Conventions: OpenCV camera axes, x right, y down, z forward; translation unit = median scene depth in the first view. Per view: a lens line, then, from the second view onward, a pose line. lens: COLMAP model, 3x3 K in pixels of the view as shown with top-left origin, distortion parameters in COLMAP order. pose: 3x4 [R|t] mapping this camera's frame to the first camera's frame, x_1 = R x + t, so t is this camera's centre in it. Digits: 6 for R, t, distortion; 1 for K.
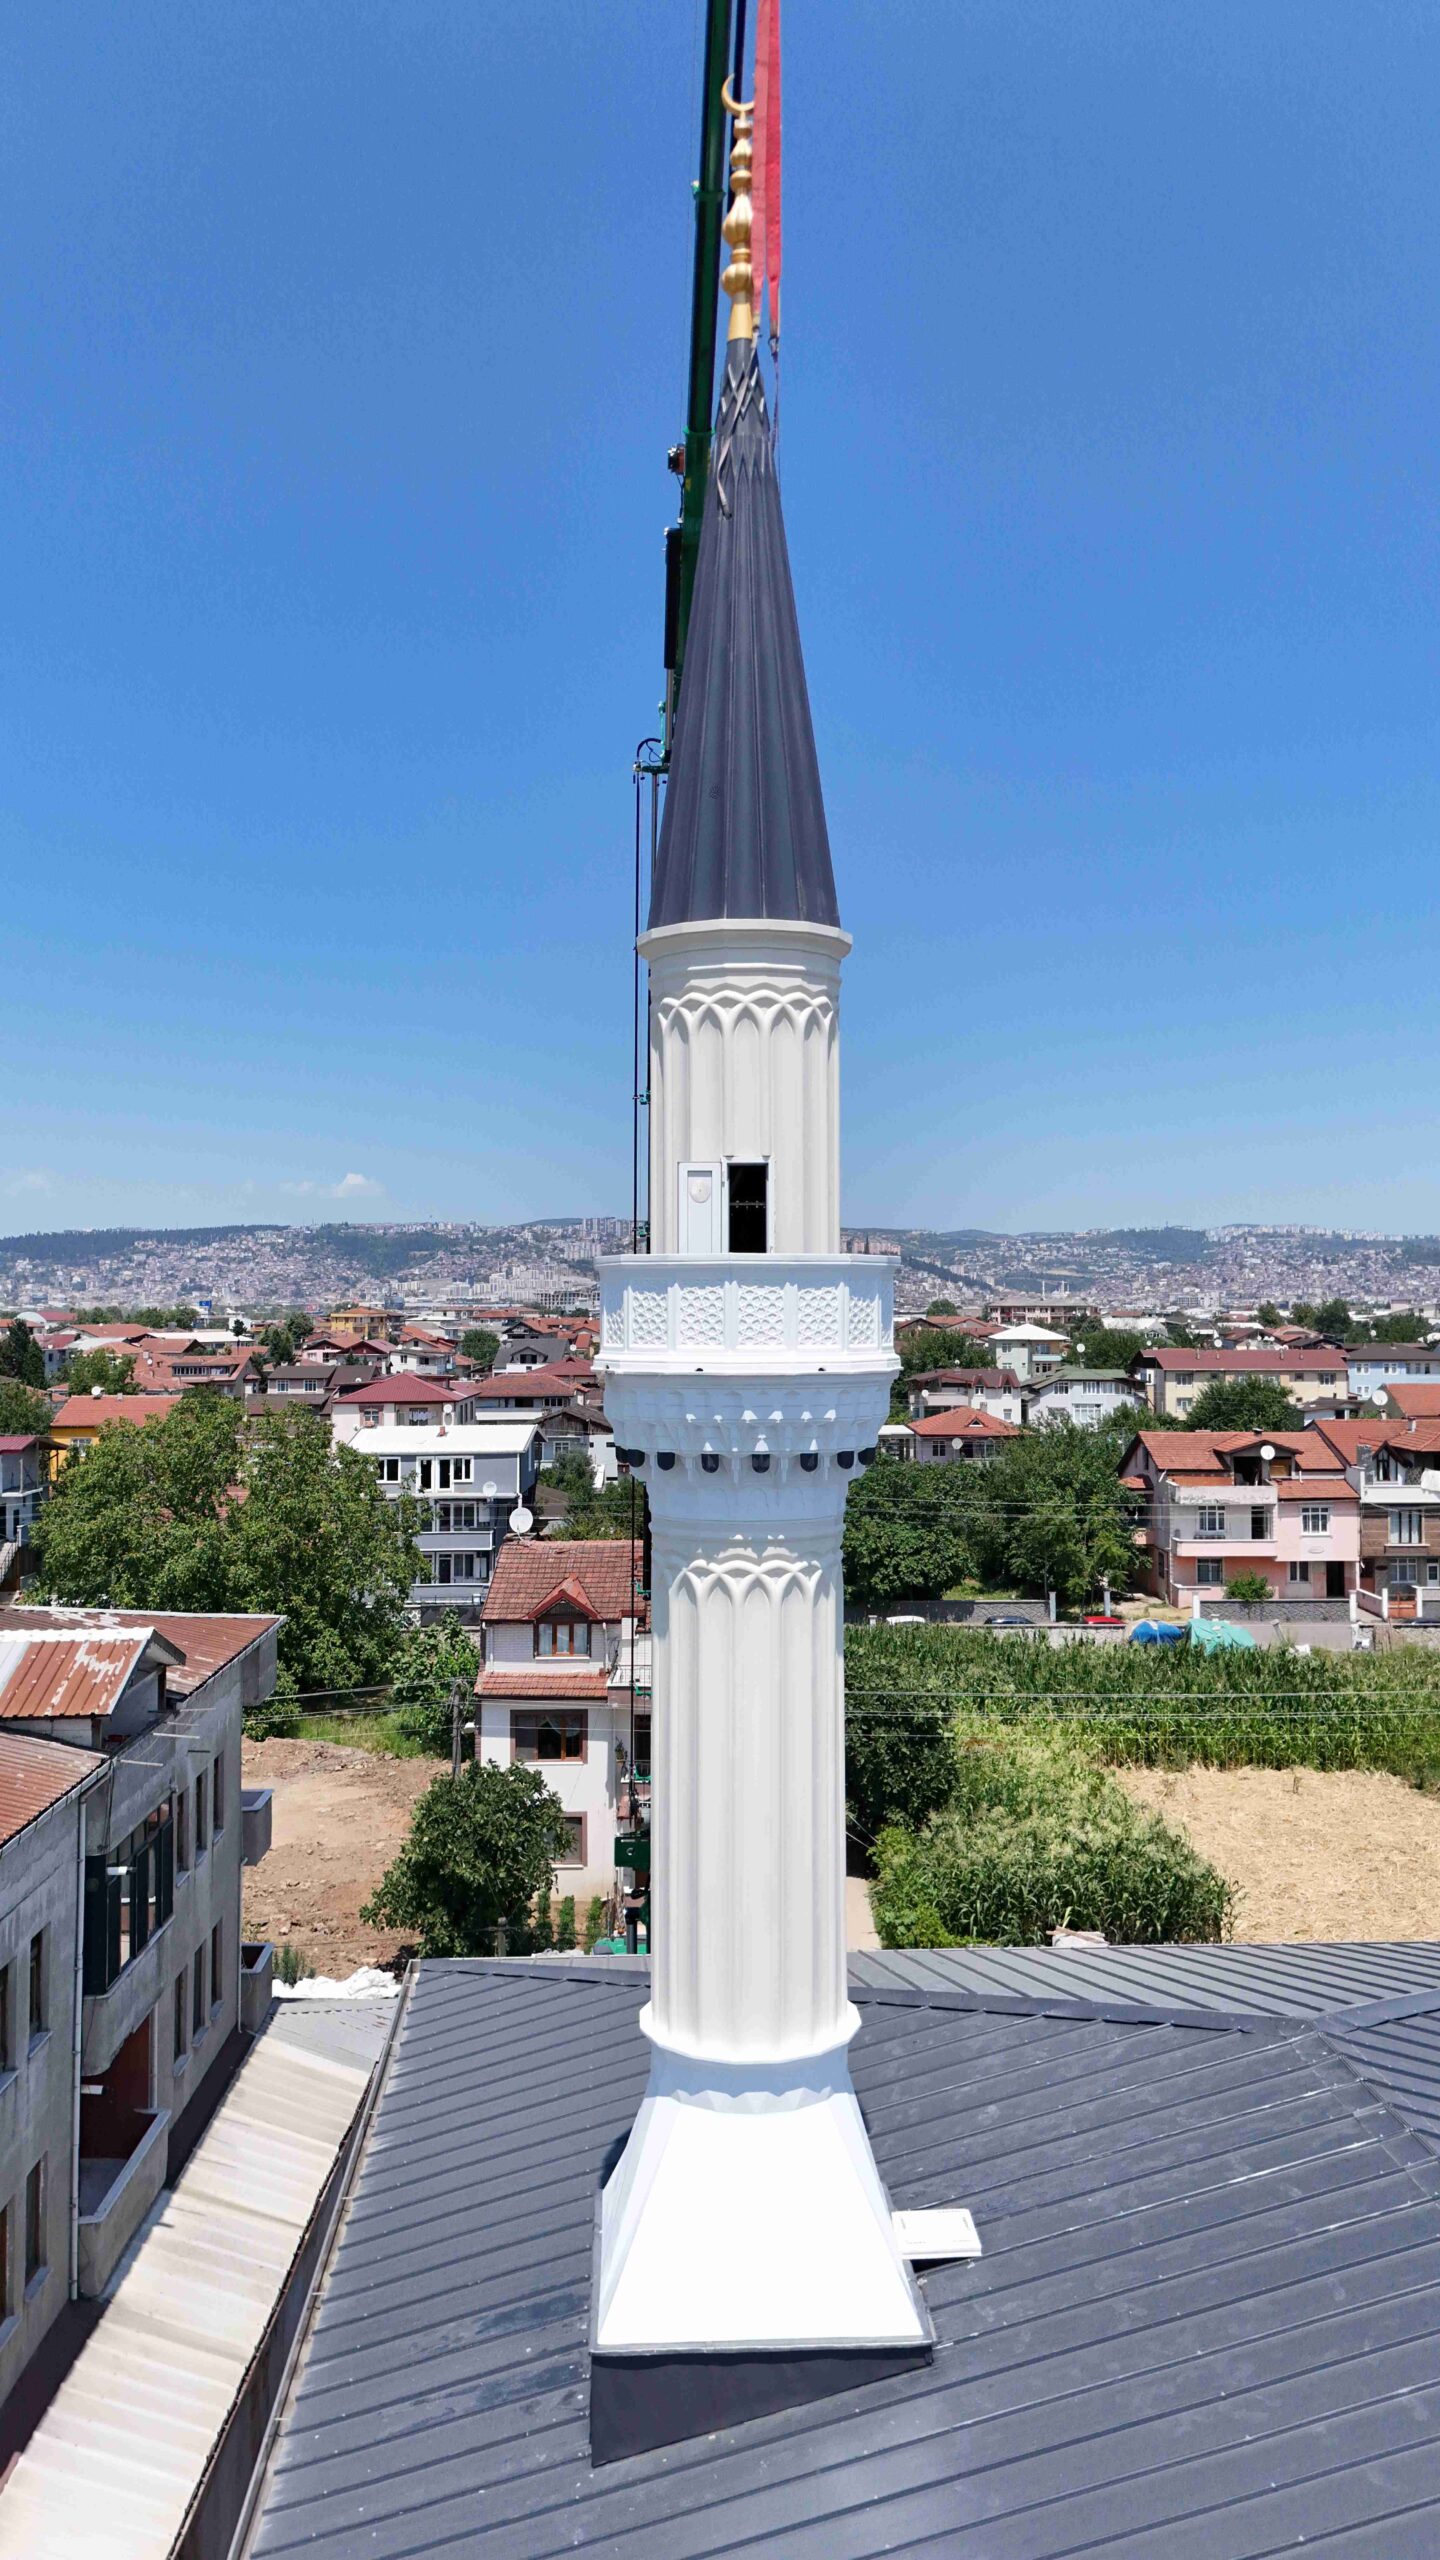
lens RADIAL K [[1887.3, 0, 723.1], [0, 1887.3, 1275.5], [0, 0, 1]] dist [0.074773, -0.080897]
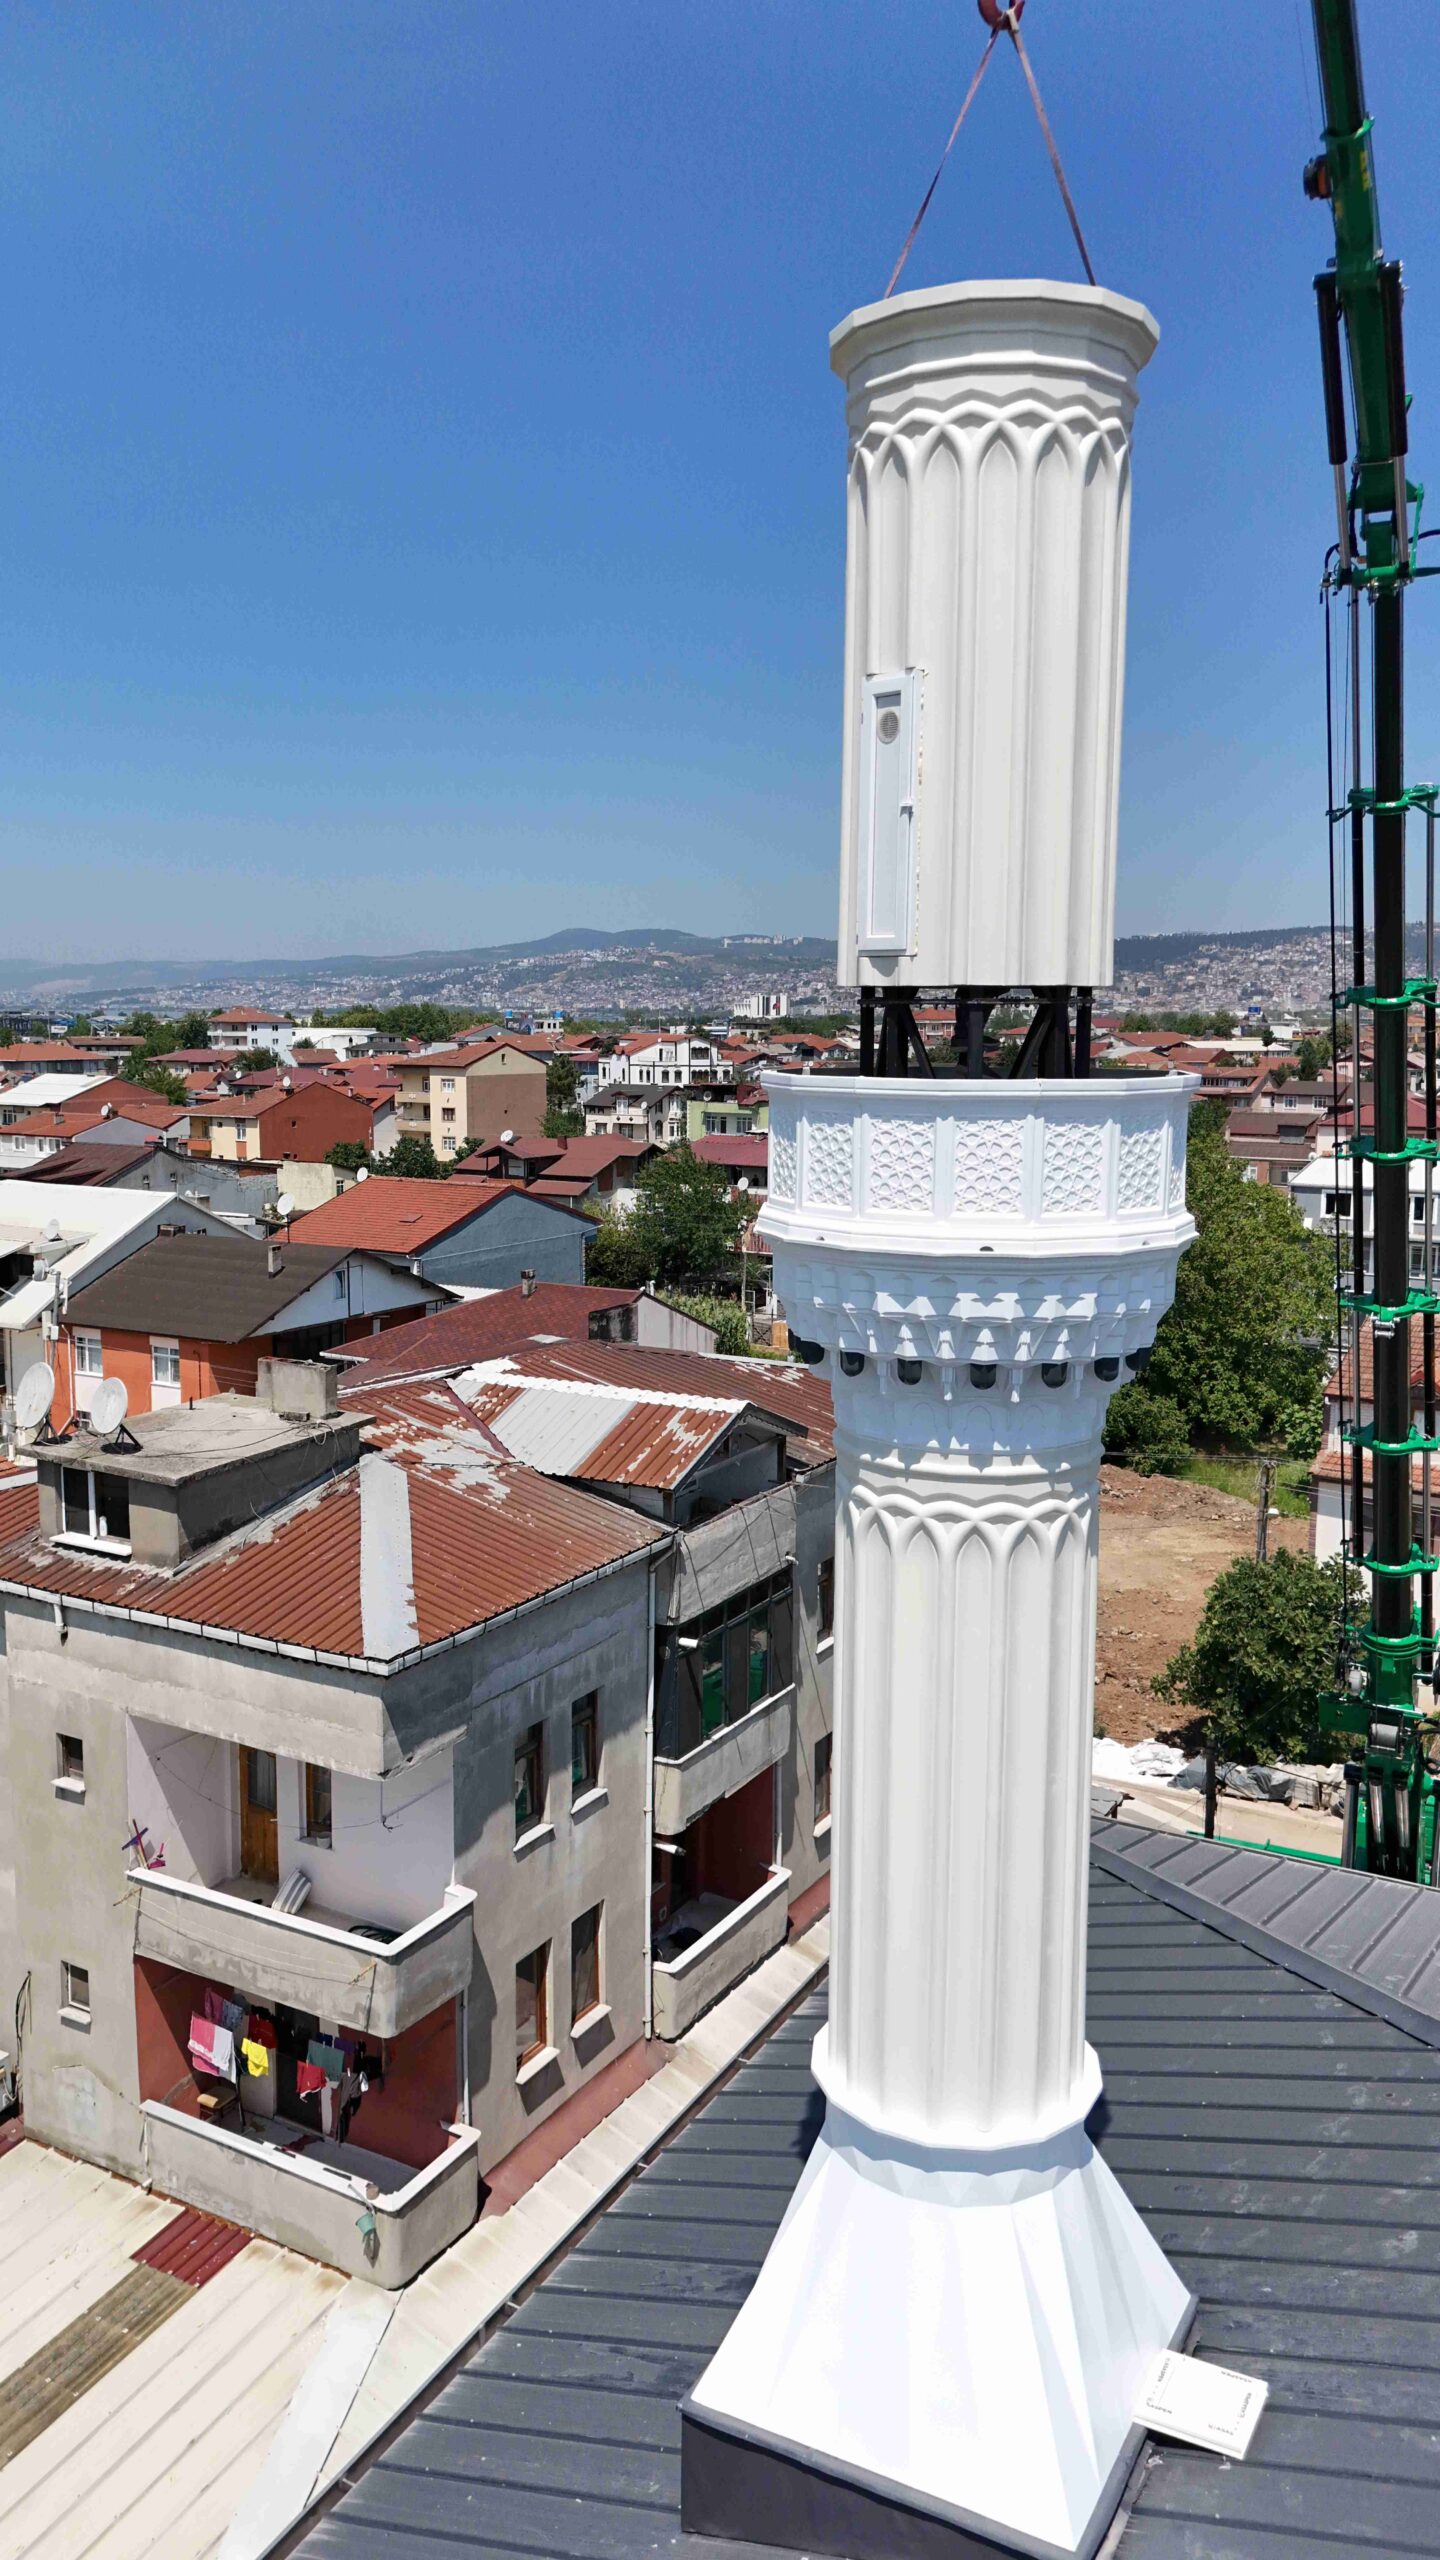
lens RADIAL K [[1887.3, 0, 715.0], [0, 1887.3, 1274.8], [0, 0, 1]] dist [0.074773, -0.080897]
pose [[0.853929, 0.078906, -0.514373, 0.186706], [0.000986, 0.988190, 0.153228, -0.026856], [0.520389, -0.131353, 0.843766, 0.210121]]
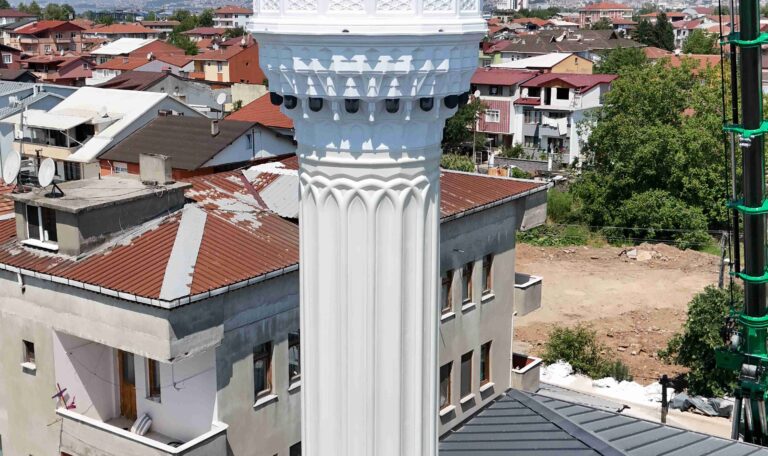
lens RADIAL K [[1005.8, 0, 382.0], [0, 1005.8, 228.1], [0, 0, 1]] dist [0.073188, 0.000000]
pose [[0.796020, 0.131133, -0.590895, 0.277694], [0.008055, 0.973868, 0.226973, 0.015300], [0.605217, -0.185435, 0.774162, 0.275616]]
